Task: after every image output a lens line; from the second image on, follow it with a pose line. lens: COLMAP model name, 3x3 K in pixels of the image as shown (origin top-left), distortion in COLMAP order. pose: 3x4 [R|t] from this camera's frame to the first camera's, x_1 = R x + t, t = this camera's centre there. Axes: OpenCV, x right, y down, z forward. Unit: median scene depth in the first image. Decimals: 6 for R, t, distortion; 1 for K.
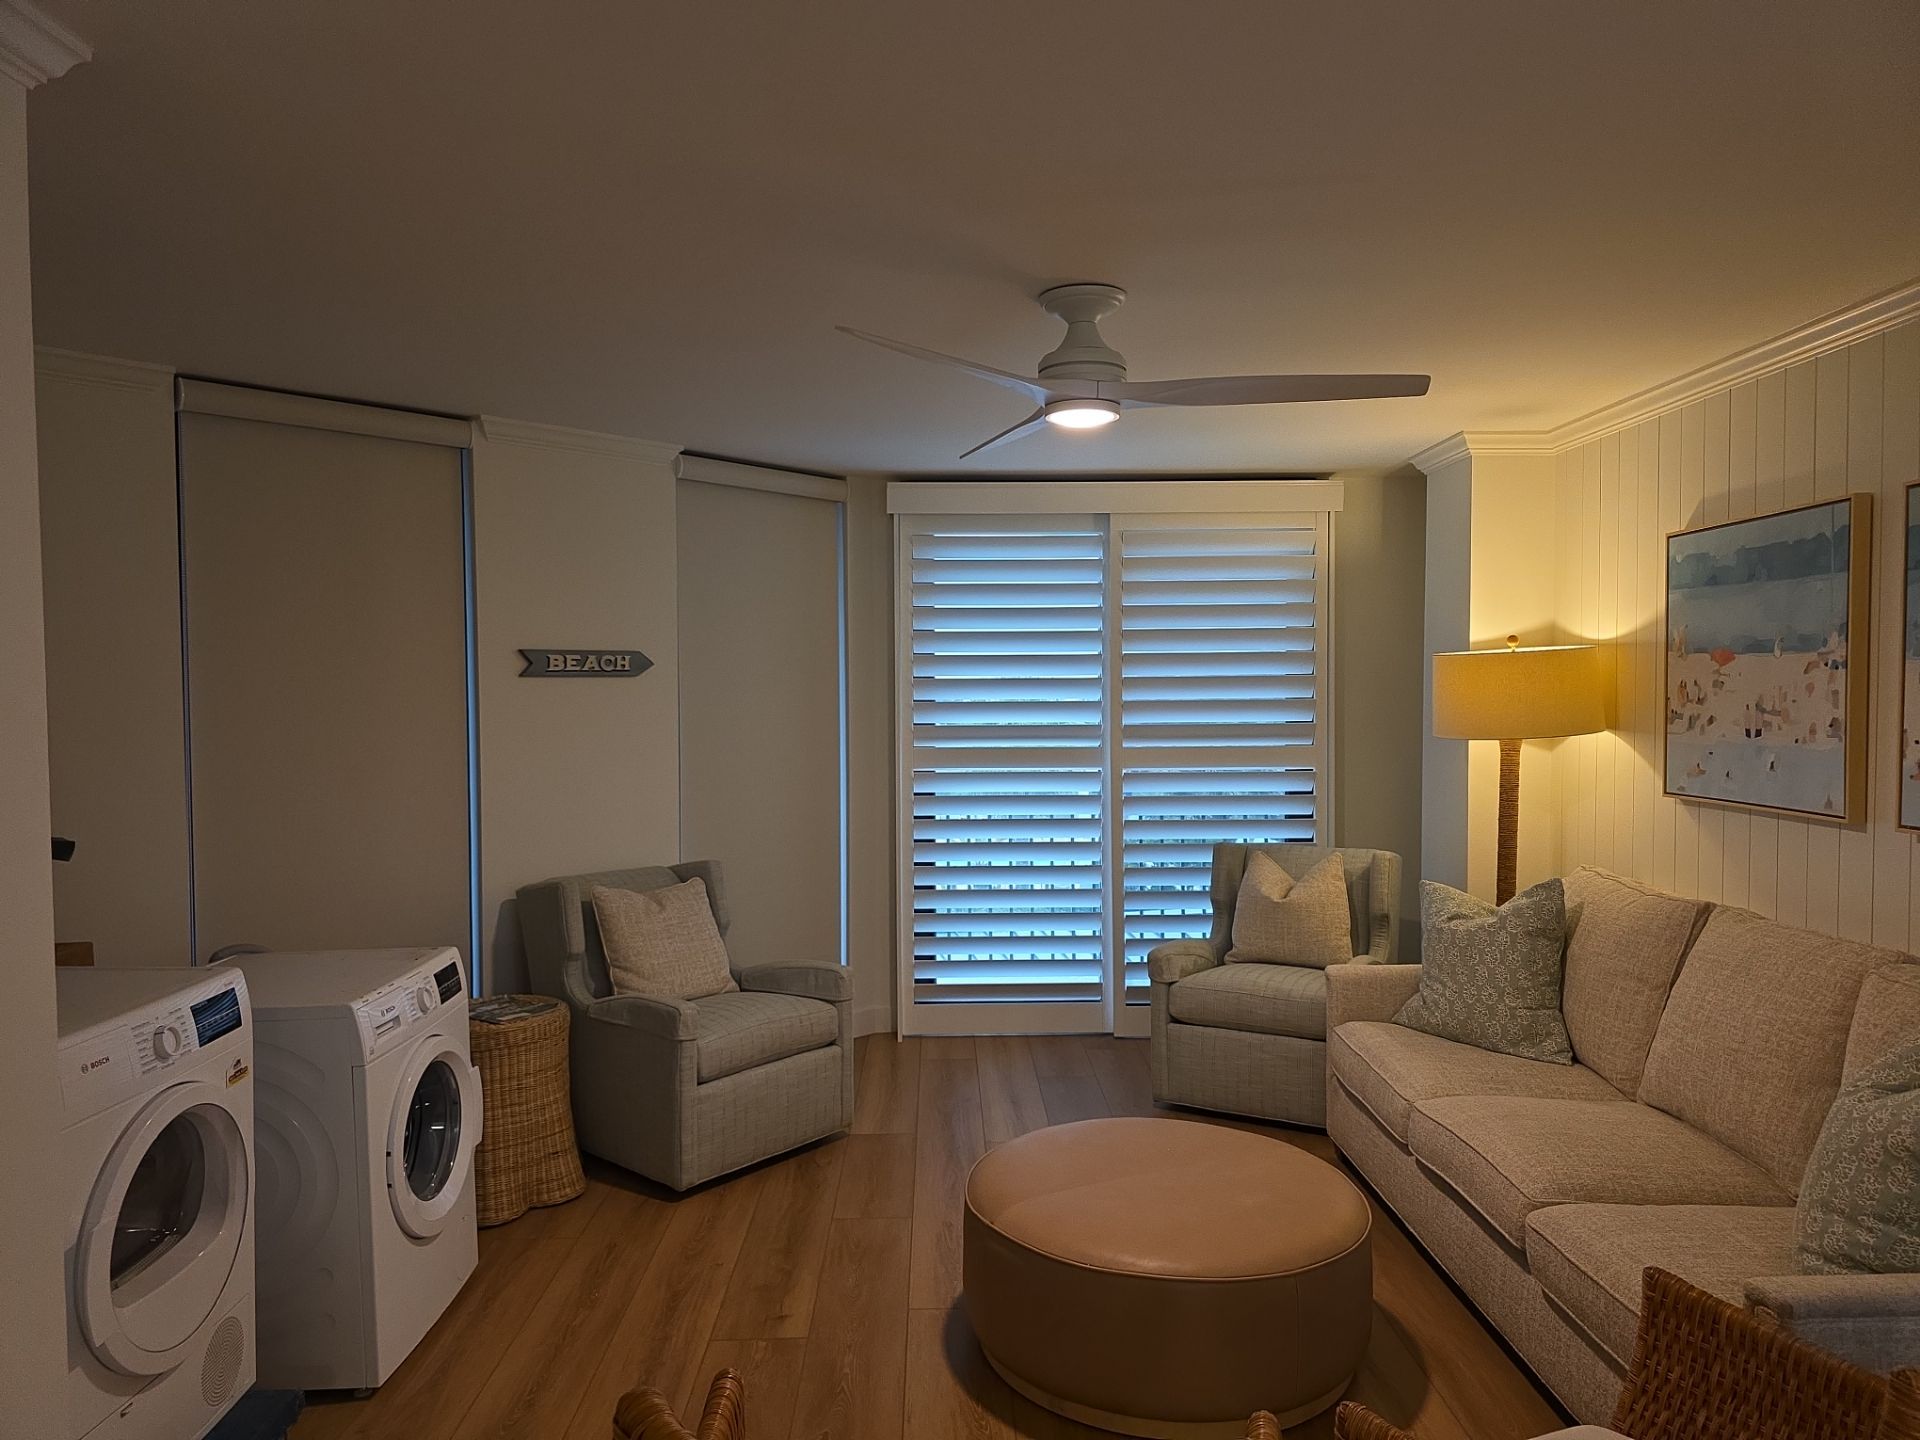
lens RADIAL K [[1305.7, 0, 960.4], [0, 1305.7, 737.5], [0, 0, 1]] dist [0.016230, -0.004600]
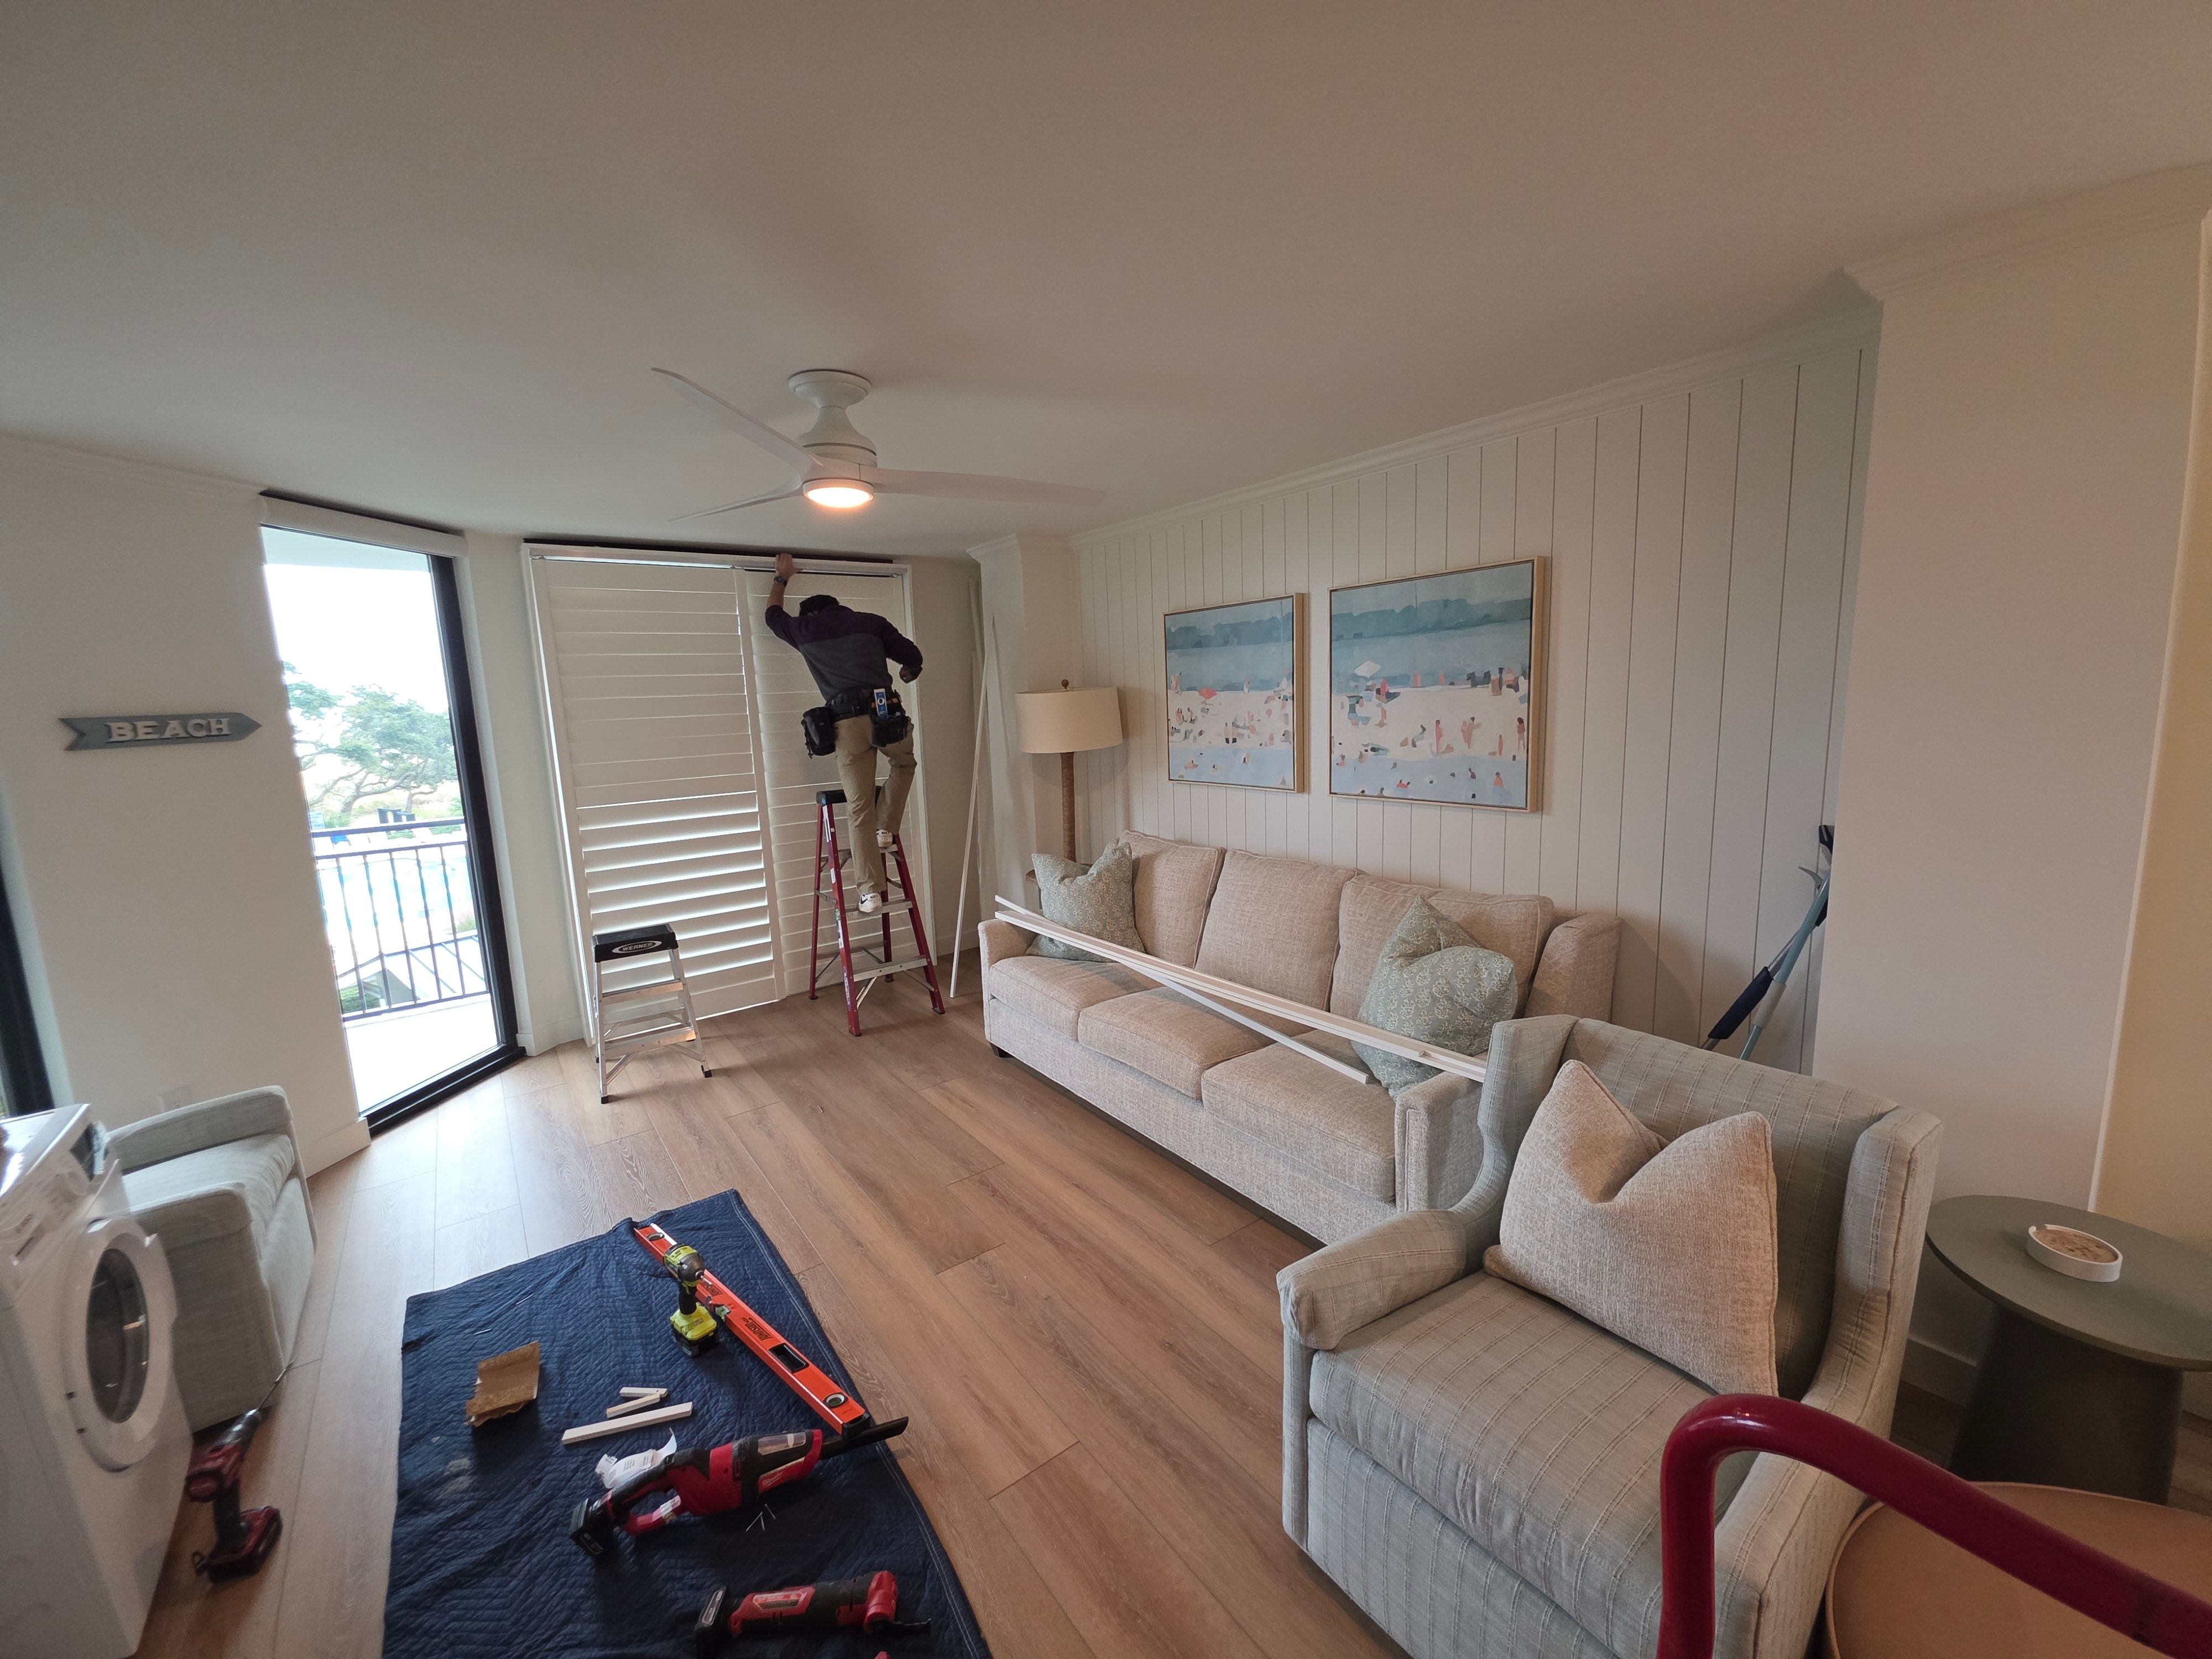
lens RADIAL K [[881.5, 0, 1101.3], [0, 881.5, 819.8], [0, 0, 1]] dist [0.002015, -0.005200]
pose [[0.811976, -0.109030, 0.573417, -0.170294], [0.056351, 0.992453, 0.108912, -0.035745], [-0.580964, -0.056122, 0.811992, 0.215196]]
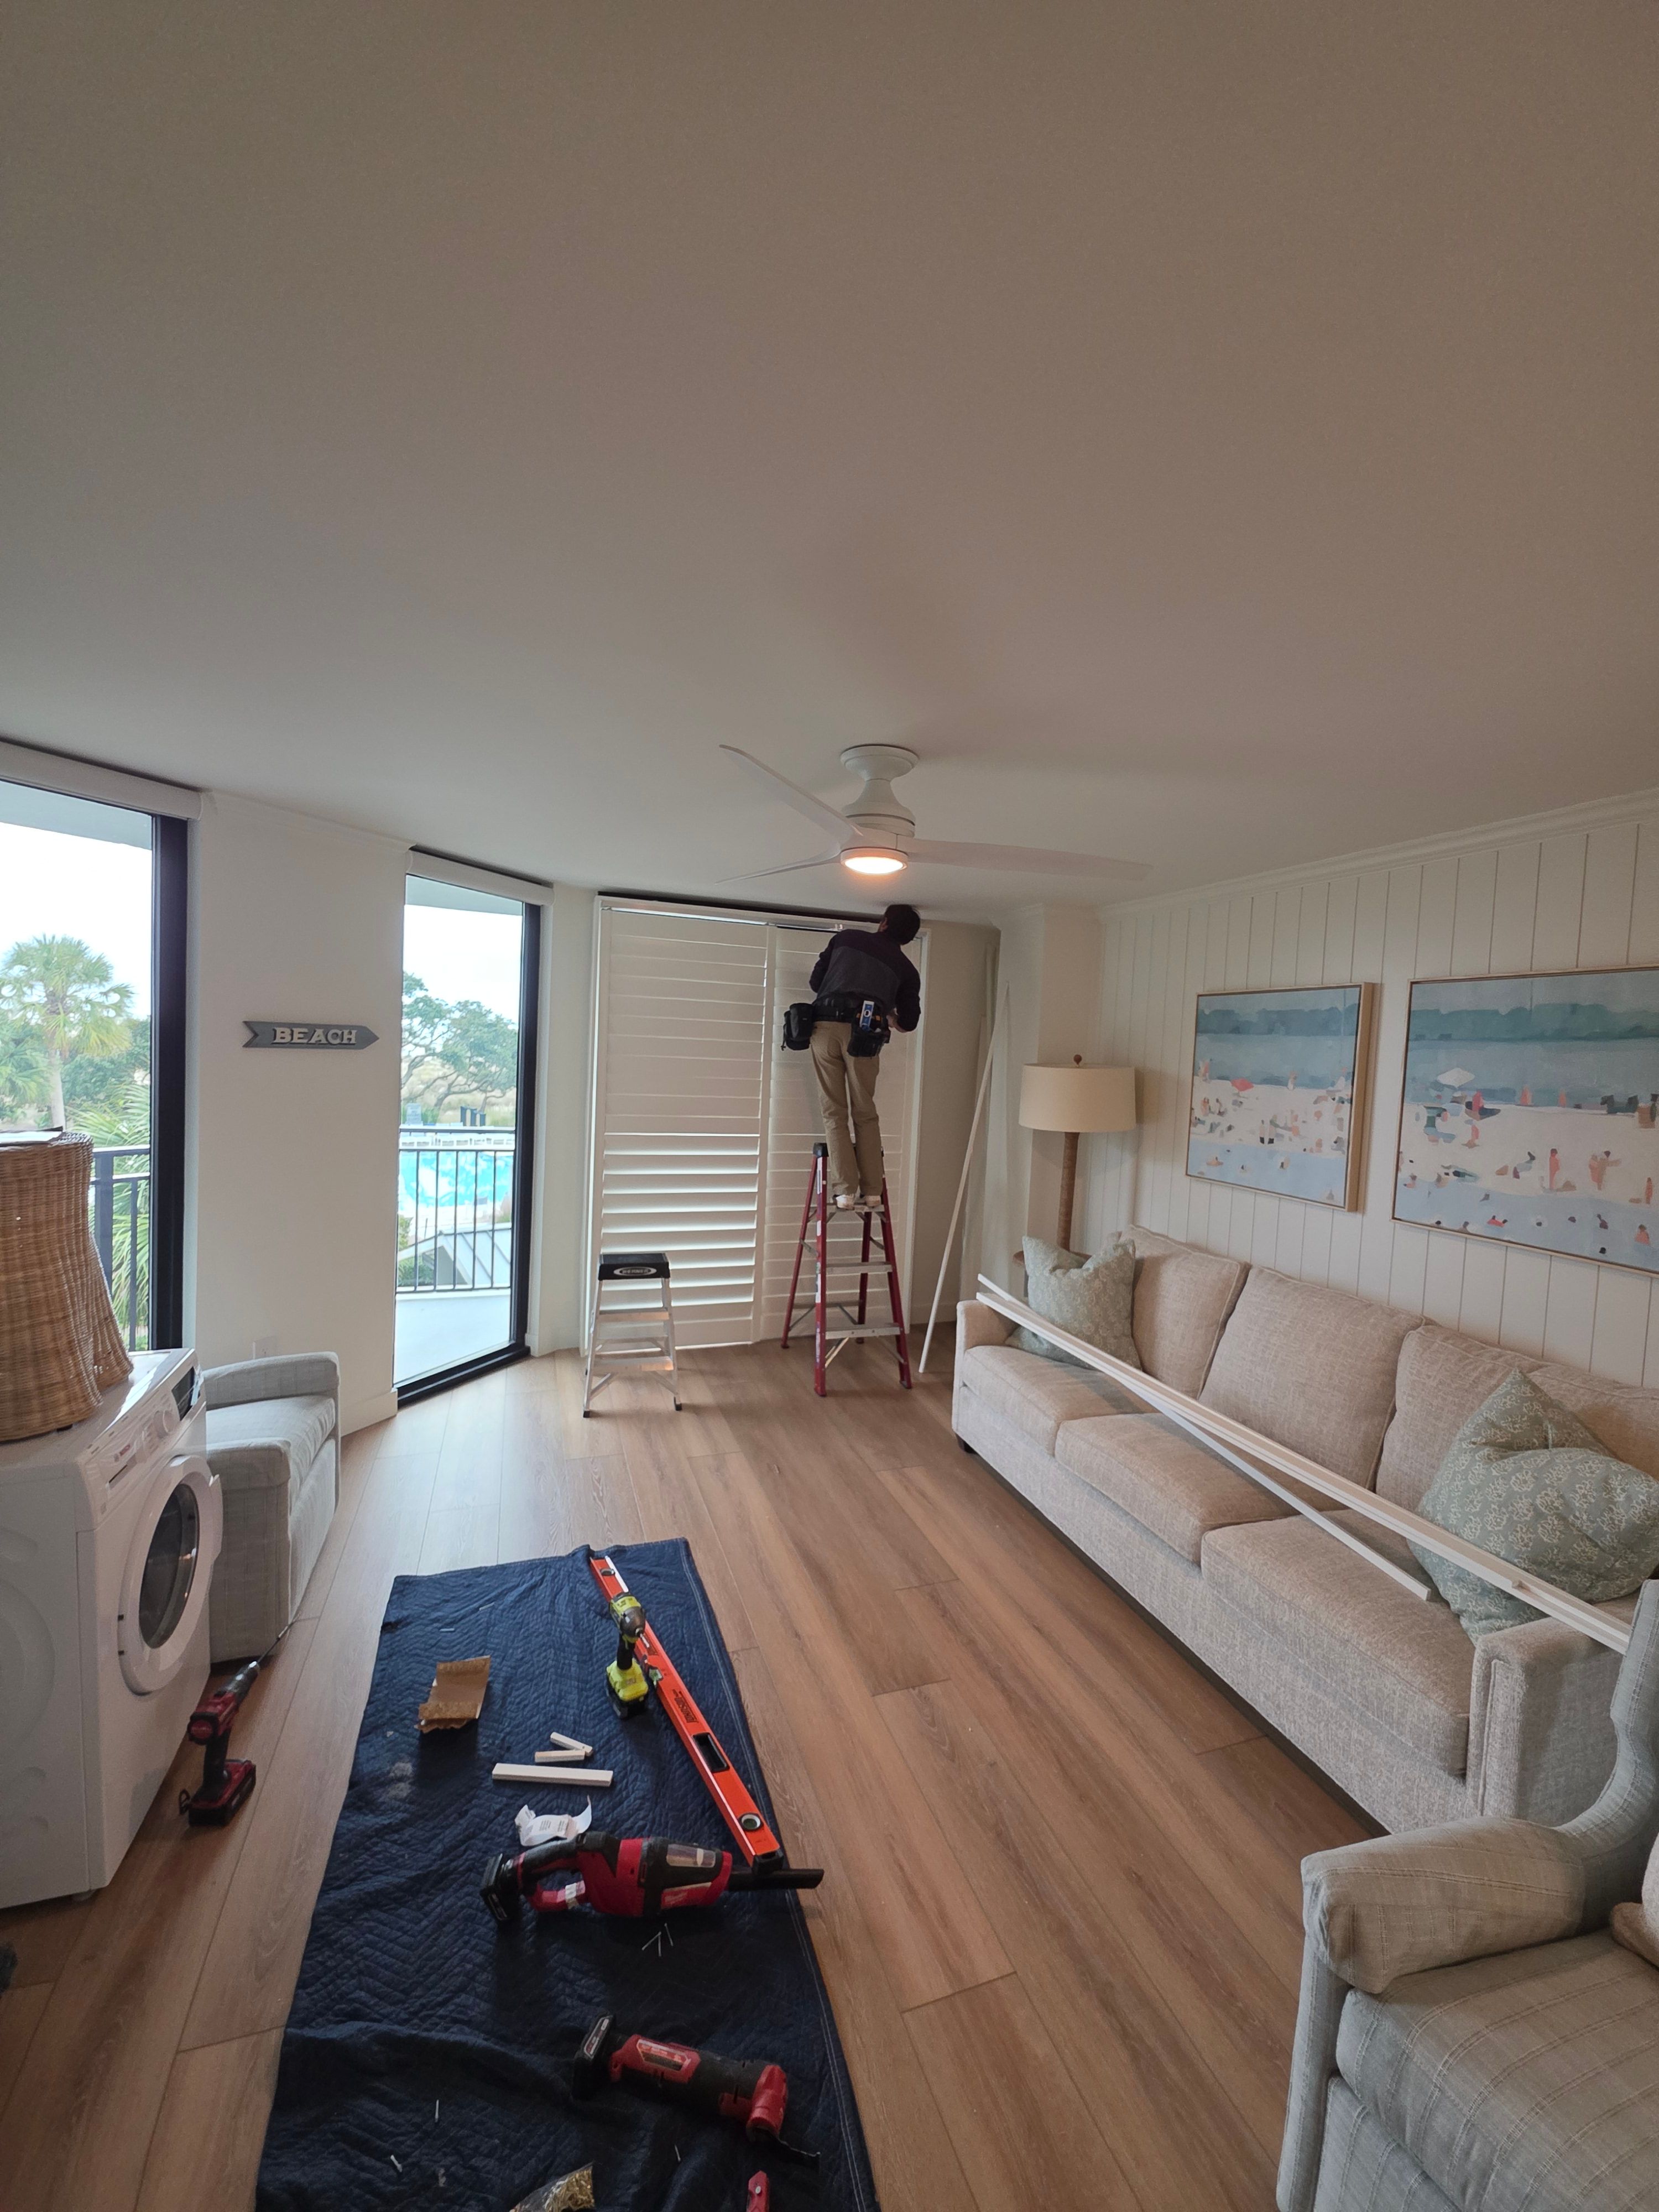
lens RADIAL K [[881.5, 0, 834.2], [0, 881.5, 1089.1], [0, 0, 1]] dist [0.002015, -0.005200]
pose [[0.946454, 0.035331, 0.320900, -0.159863], [-0.040093, 0.999162, 0.008240, -0.051311], [-0.320340, -0.020665, 0.947077, 0.257100]]
